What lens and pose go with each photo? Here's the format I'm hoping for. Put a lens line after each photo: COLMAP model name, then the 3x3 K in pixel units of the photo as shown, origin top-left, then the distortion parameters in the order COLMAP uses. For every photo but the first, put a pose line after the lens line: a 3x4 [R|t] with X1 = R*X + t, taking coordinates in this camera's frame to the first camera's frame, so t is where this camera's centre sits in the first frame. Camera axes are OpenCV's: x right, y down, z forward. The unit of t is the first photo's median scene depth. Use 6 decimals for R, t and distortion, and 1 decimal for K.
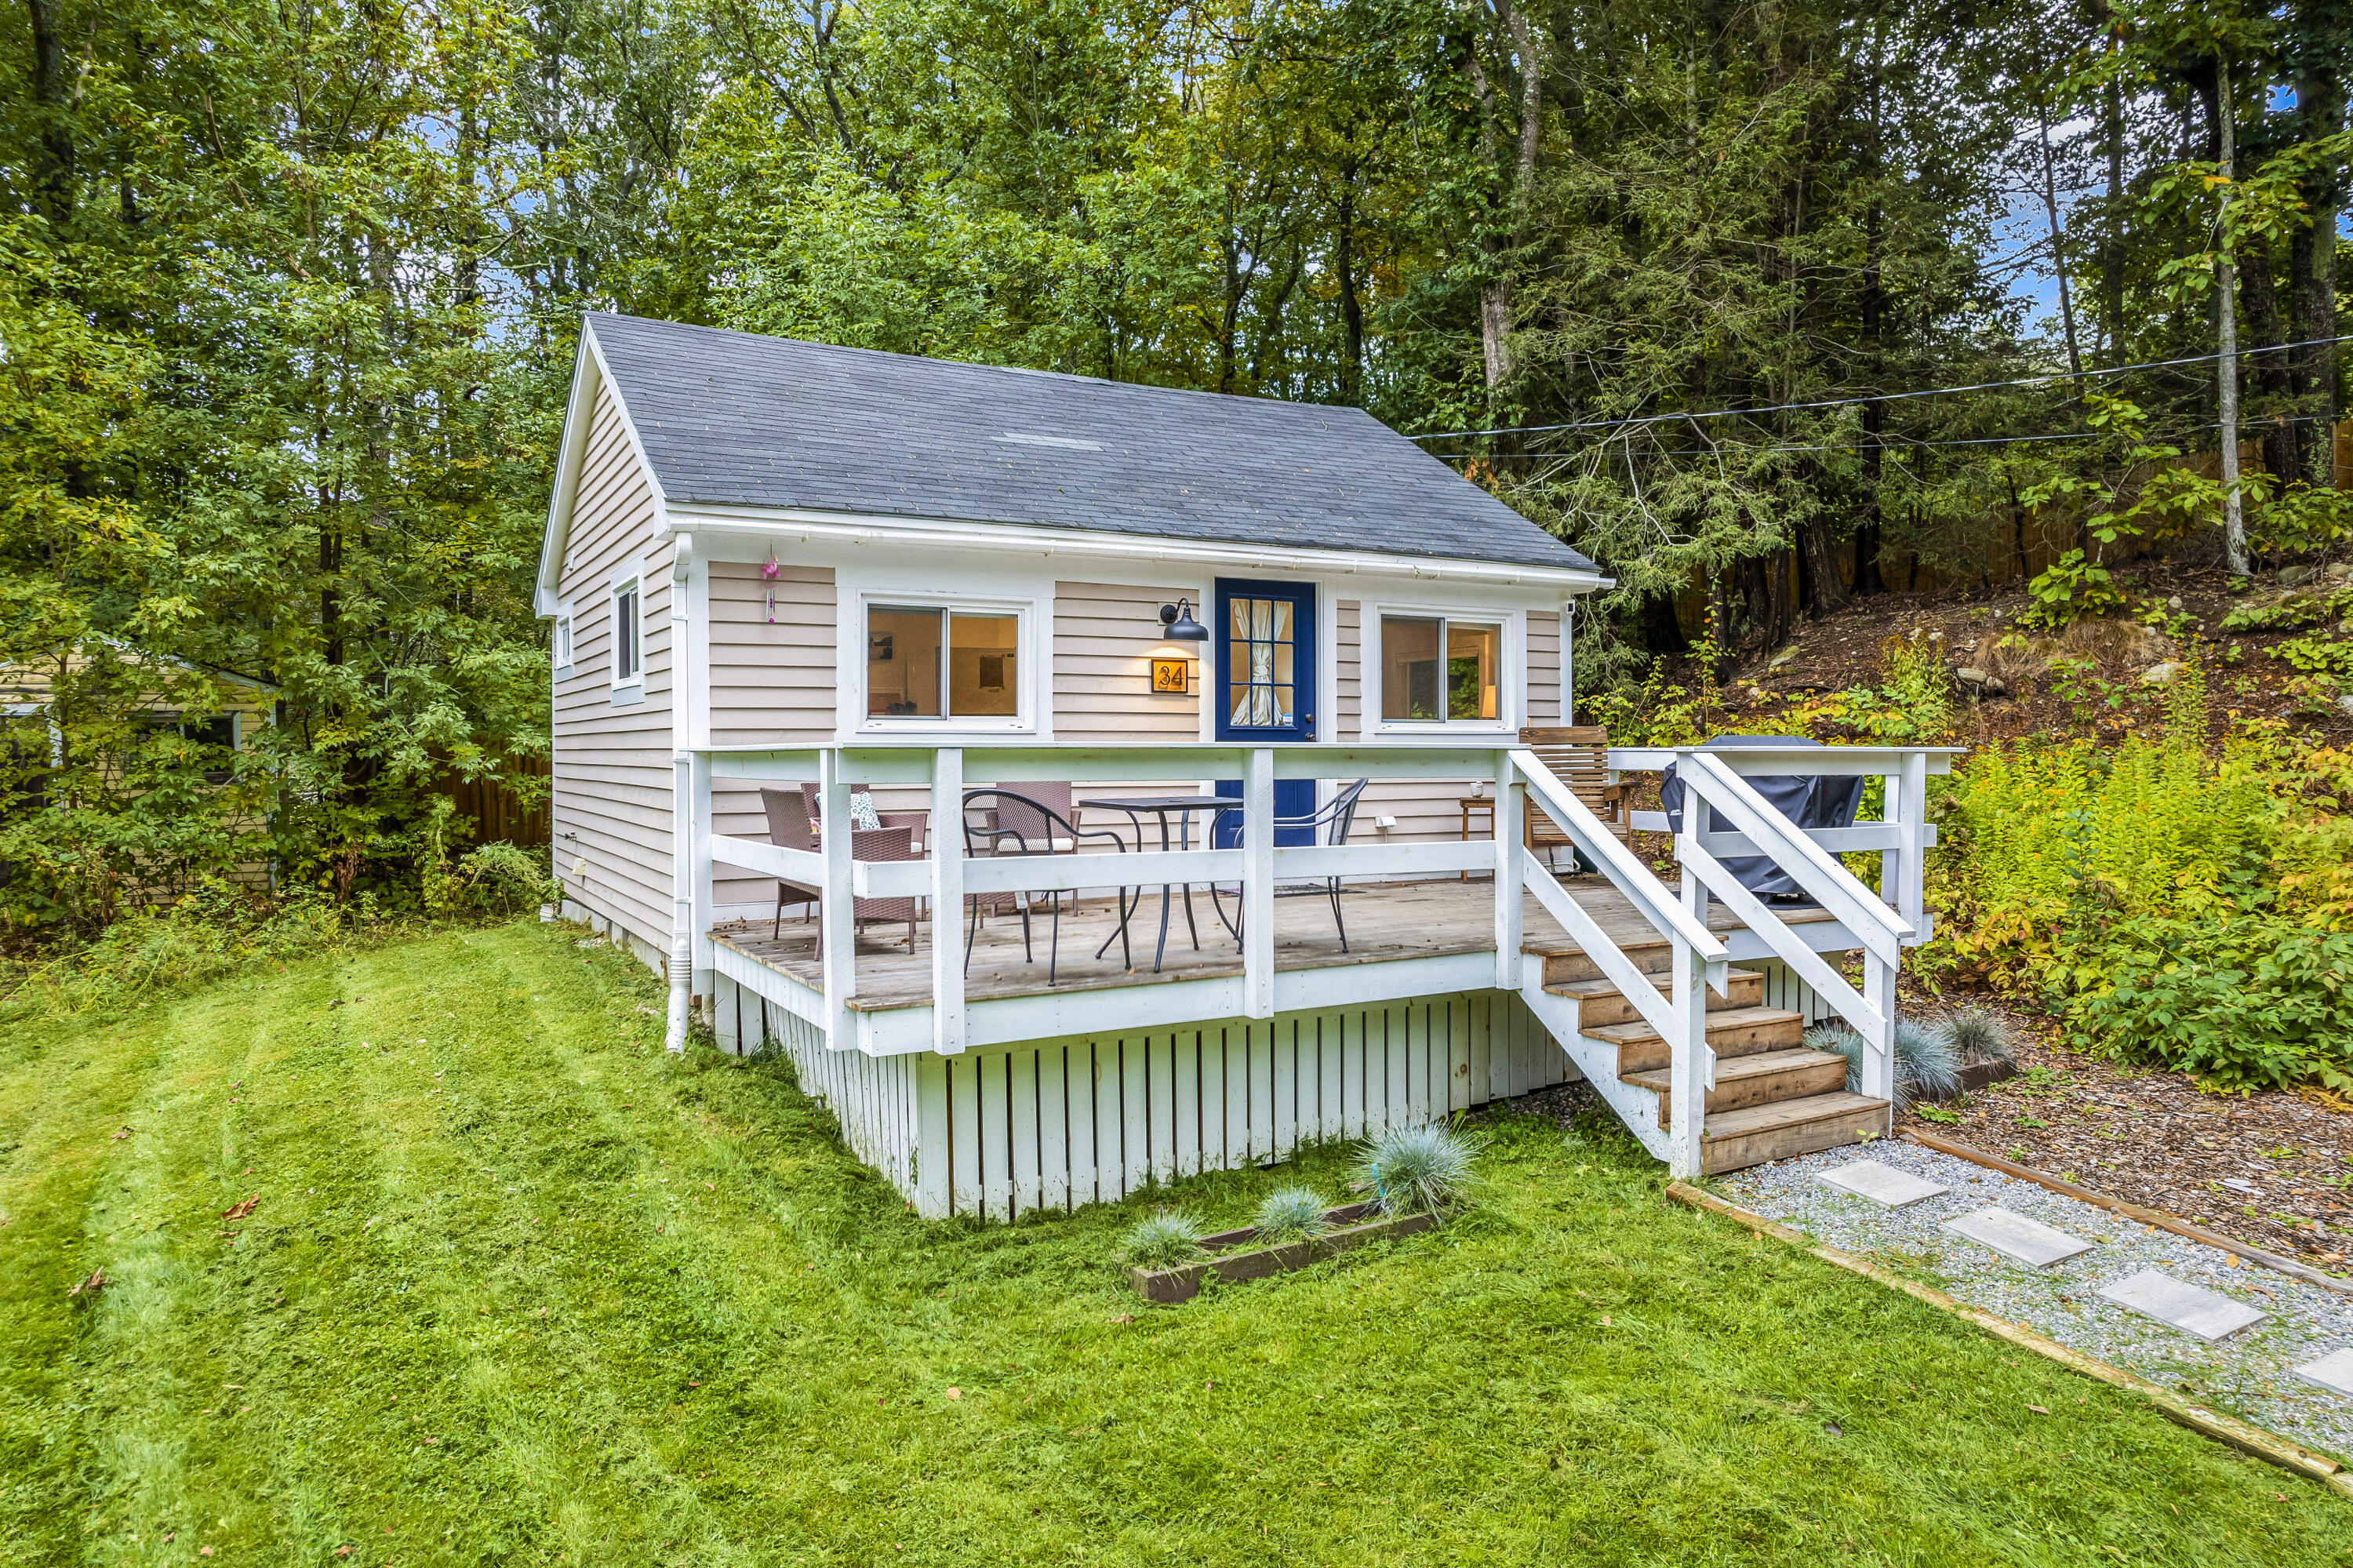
lens RADIAL K [[1526.9, 0, 1181.7], [0, 1526.9, 779.9], [0, 0, 1]] dist [-0.028398, 0.001115]
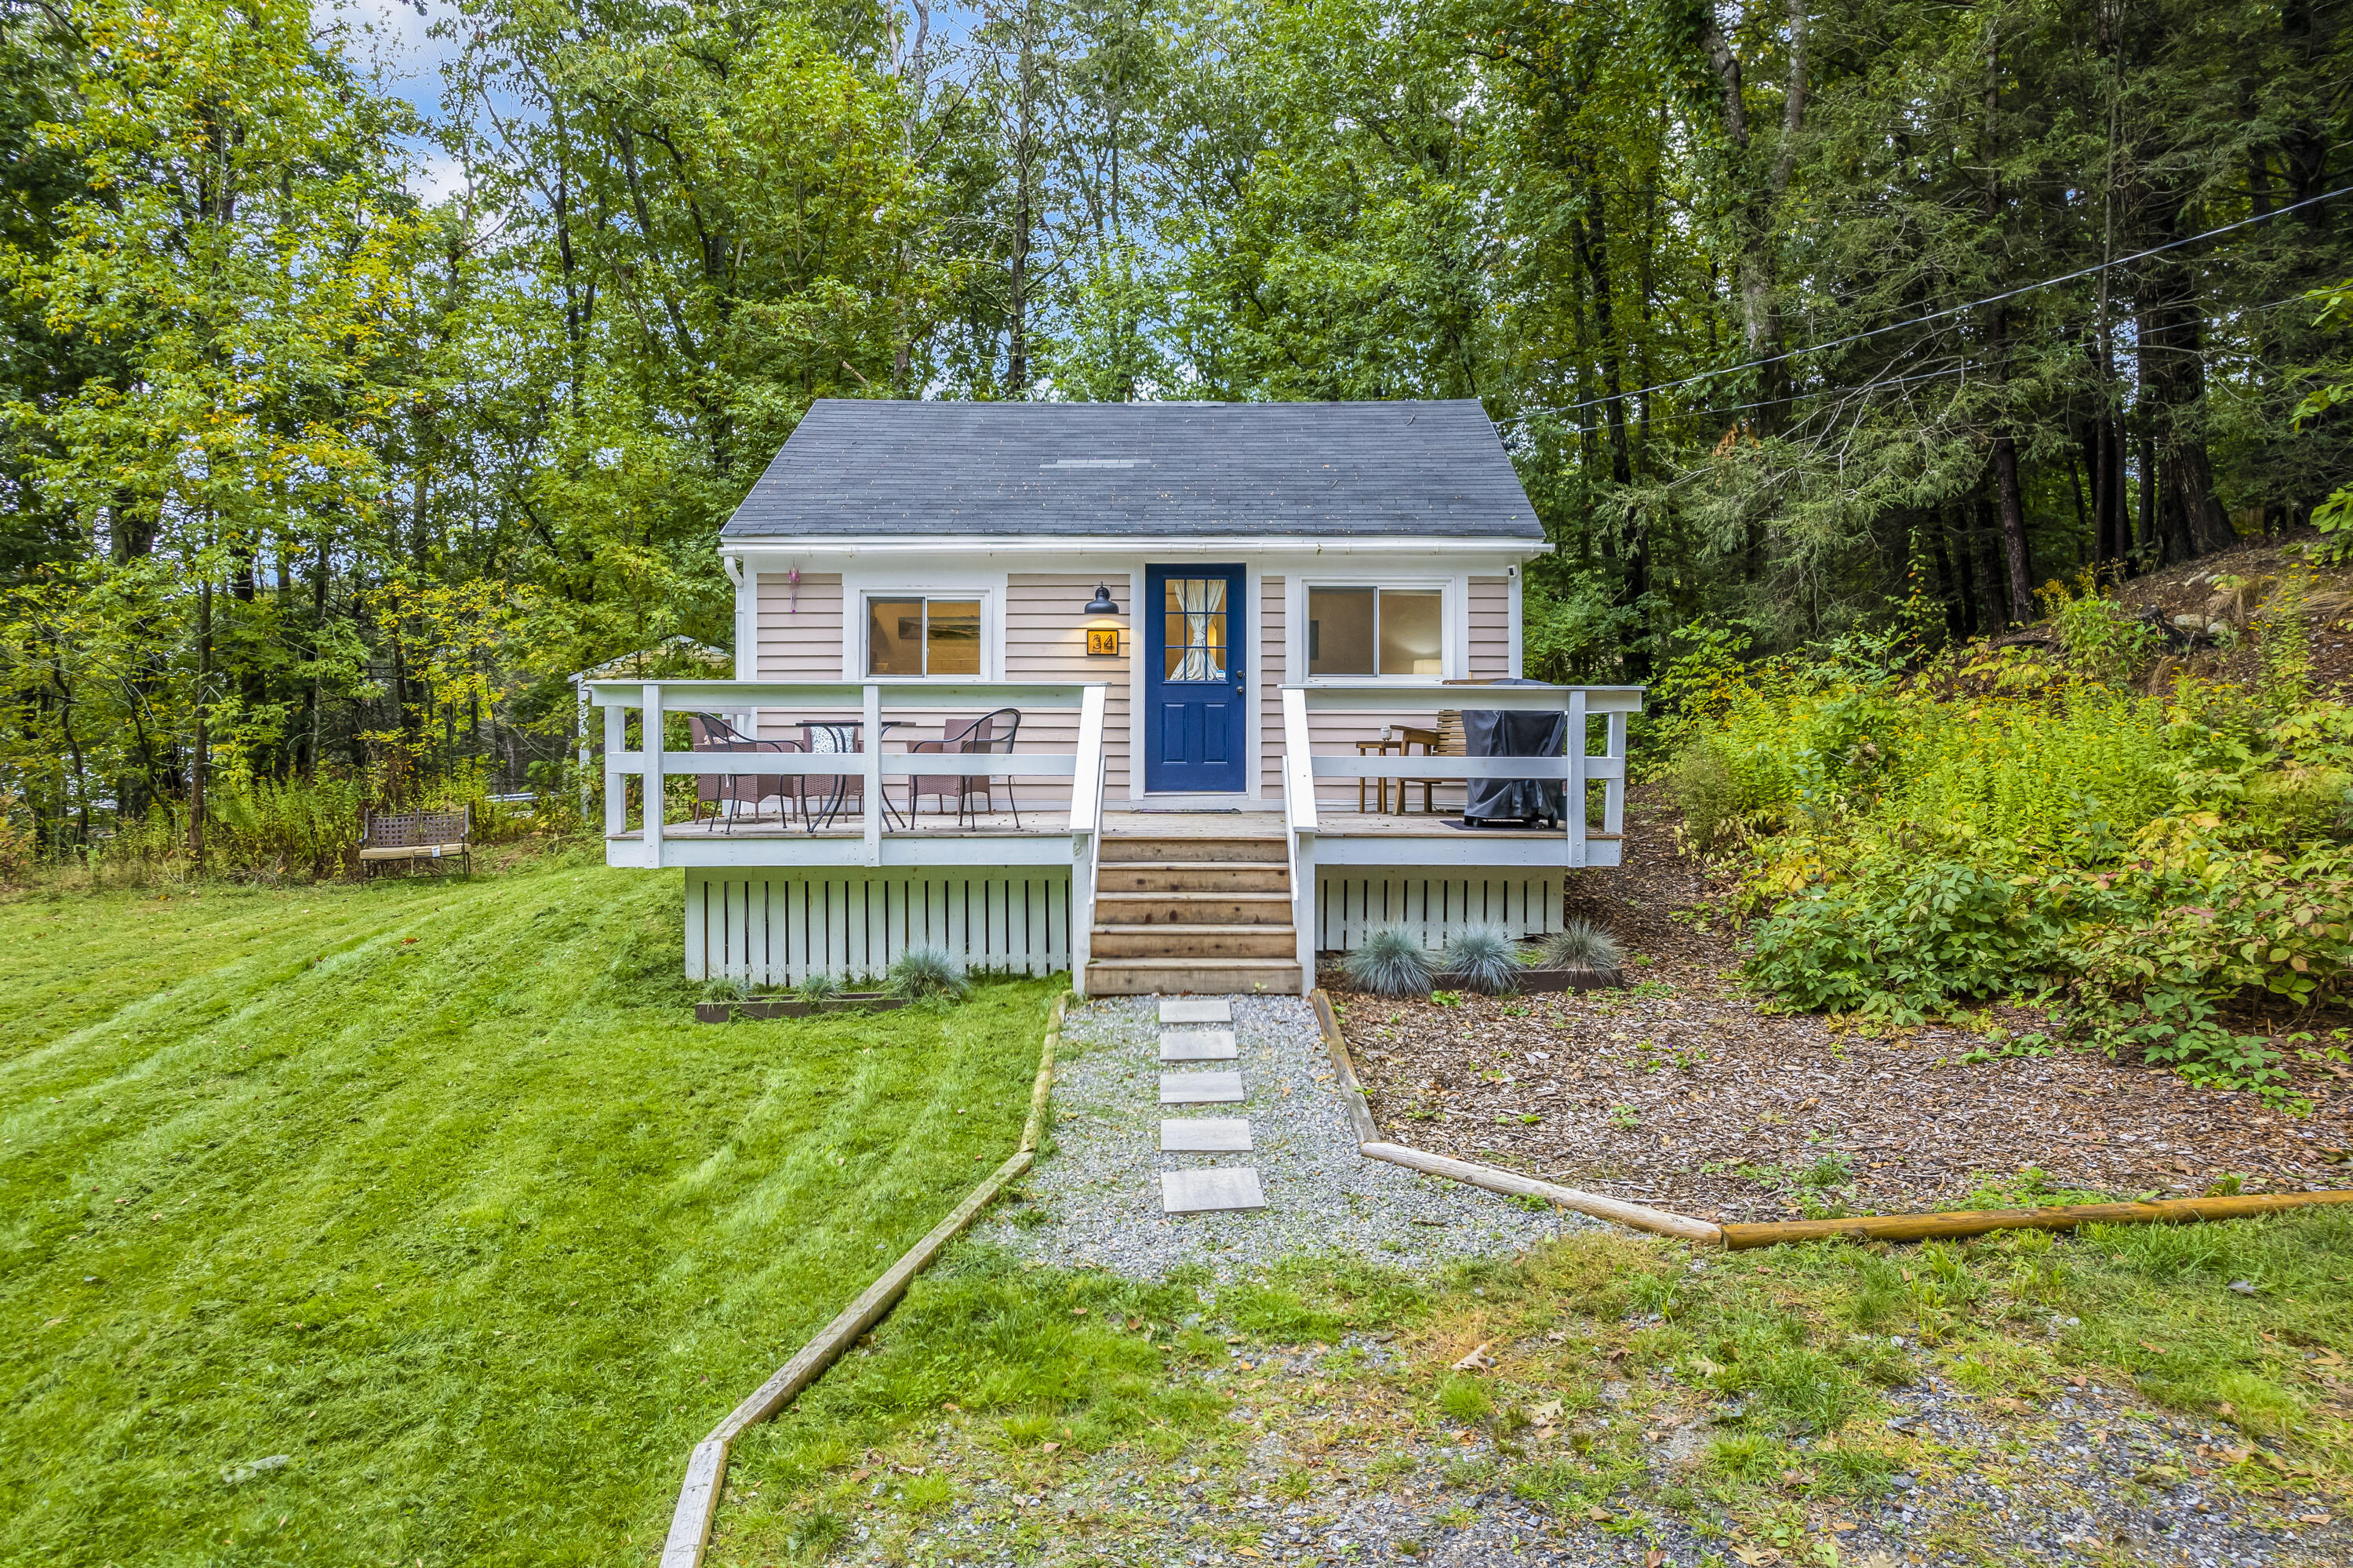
lens RADIAL K [[1526.9, 0, 1189.4], [0, 1526.9, 789.7], [0, 0, 1]] dist [-0.028398, 0.001115]
pose [[0.870995, 0.022604, -0.490772, 0.647695], [-0.013334, 0.999661, 0.022378, 0.025214], [0.491111, -0.012947, 0.871001, -0.088856]]
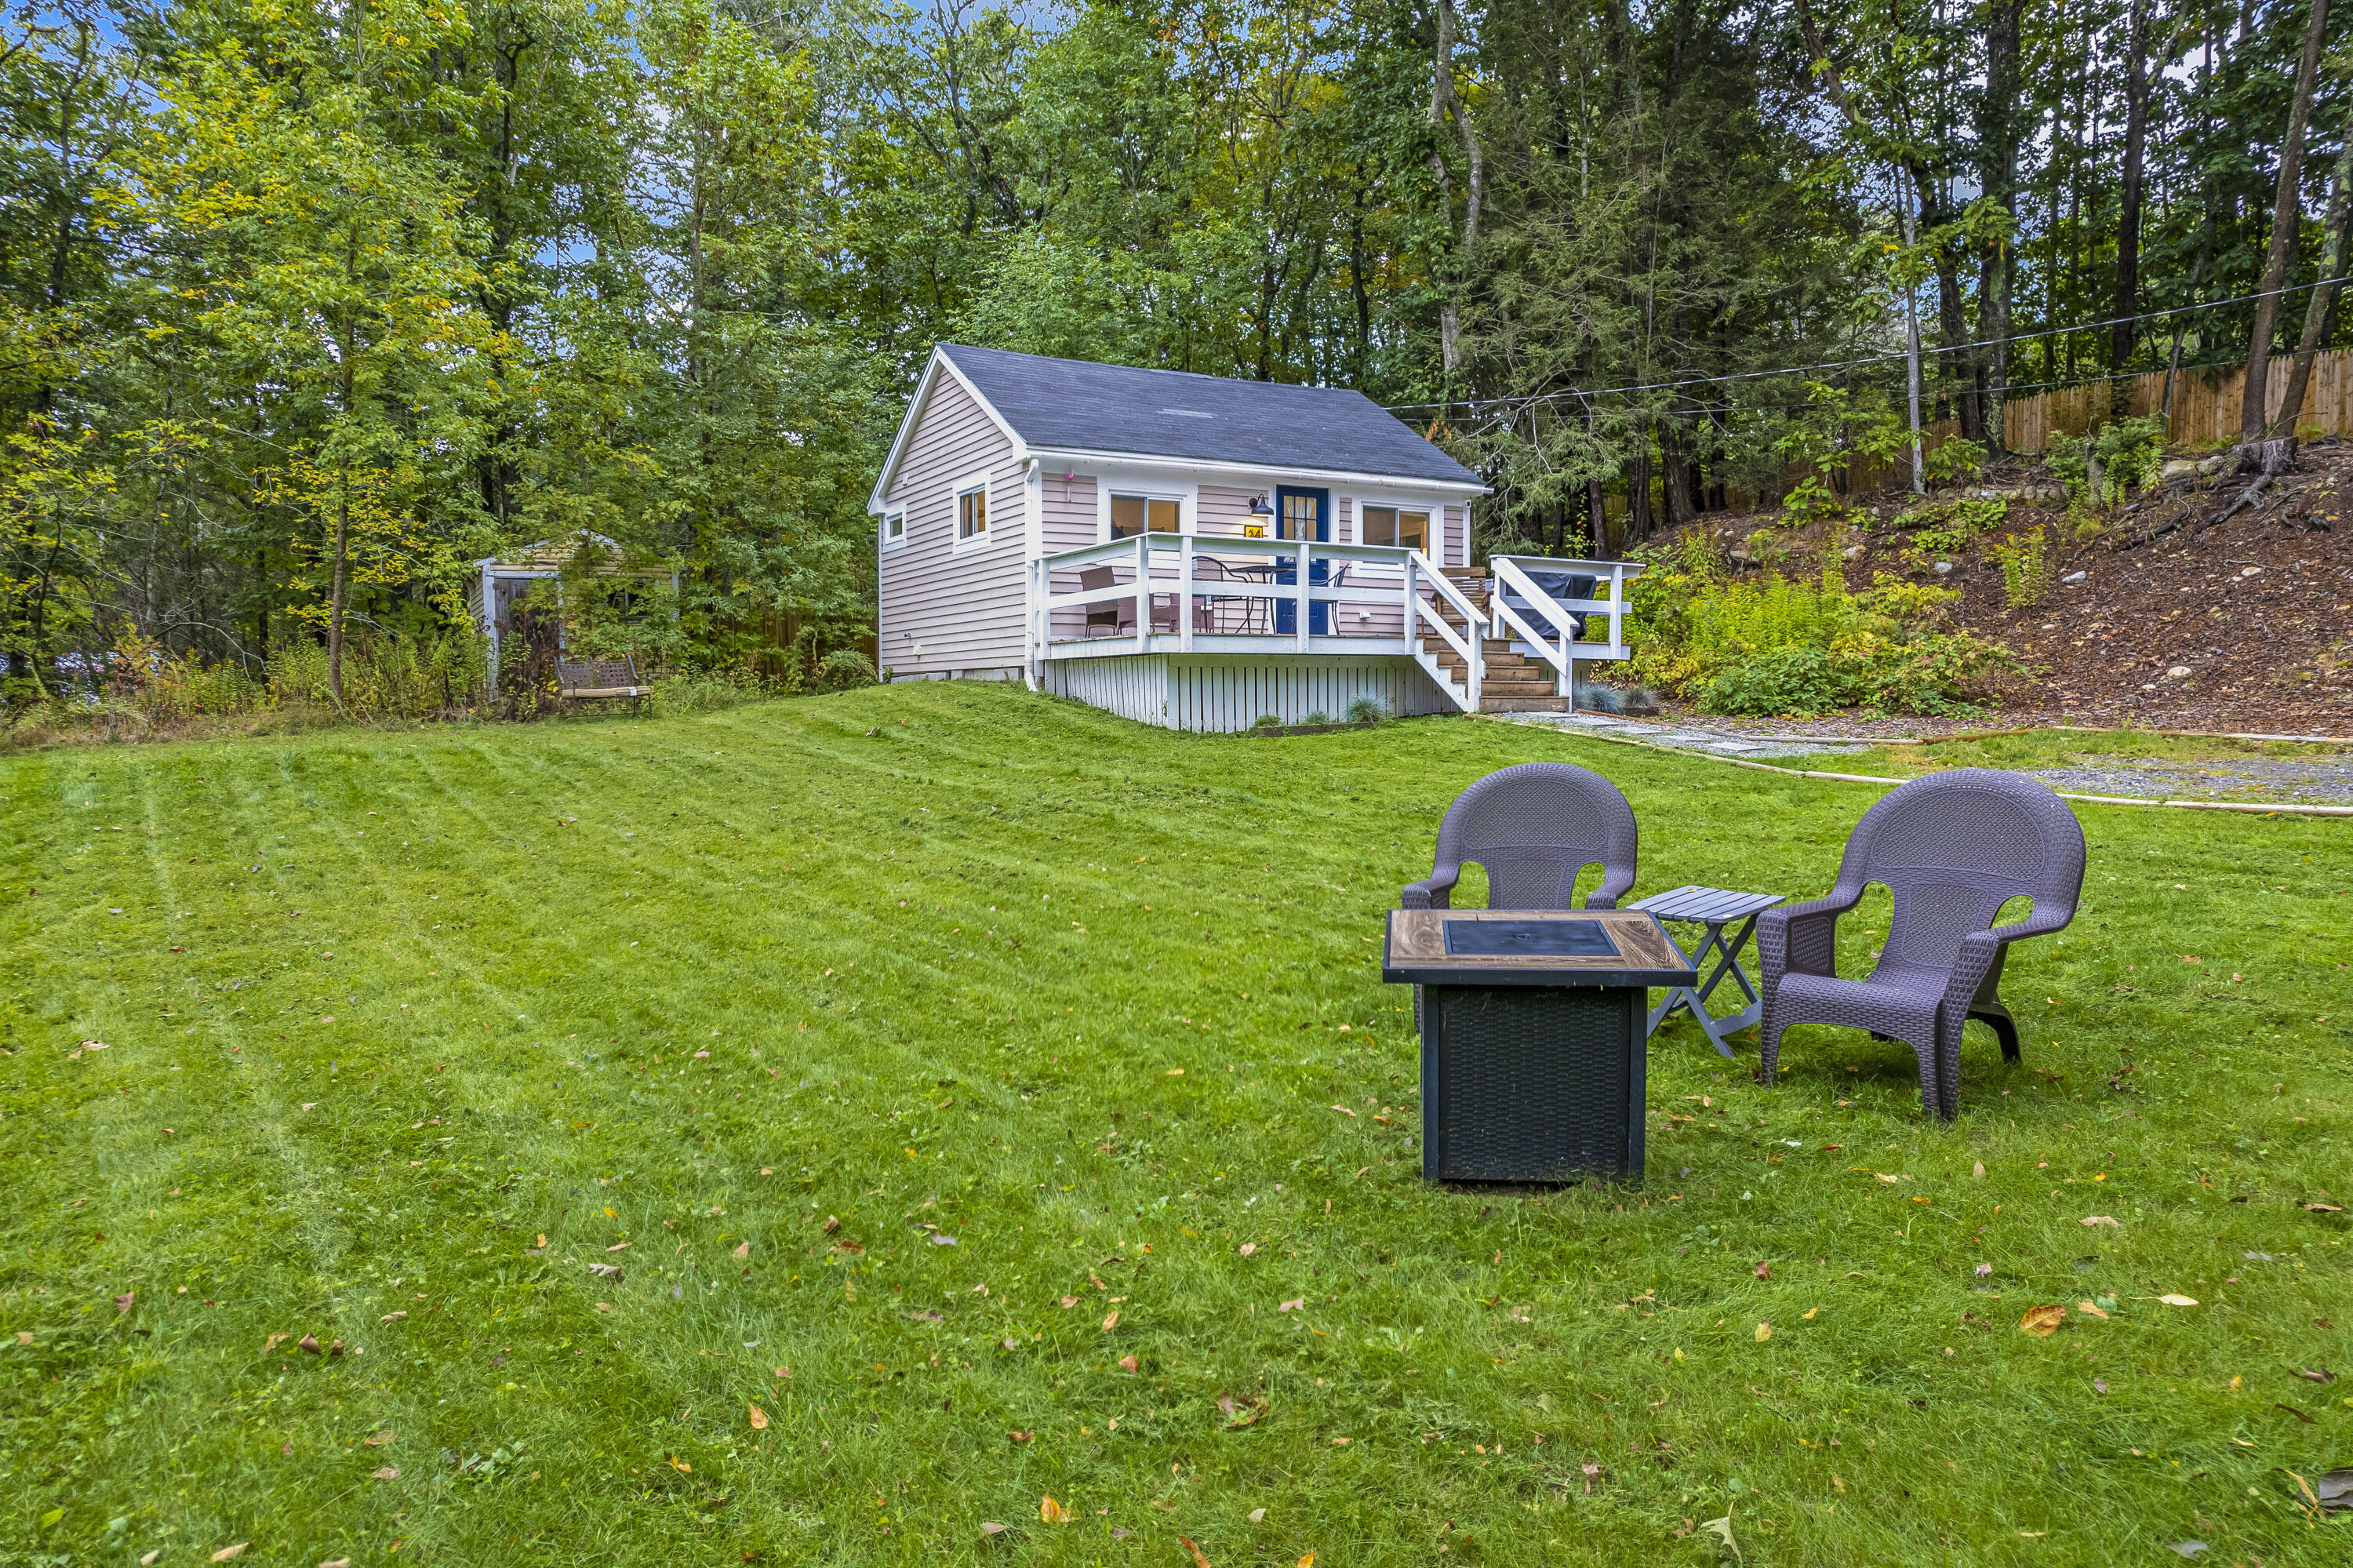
lens RADIAL K [[1526.9, 0, 1183.5], [0, 1526.9, 774.6], [0, 0, 1]] dist [-0.028398, 0.001115]
pose [[0.999934, 0.002016, -0.011303, -0.070021], [-0.001709, 0.999632, 0.027091, 0.175457], [0.011354, -0.027070, 0.999569, -0.905310]]
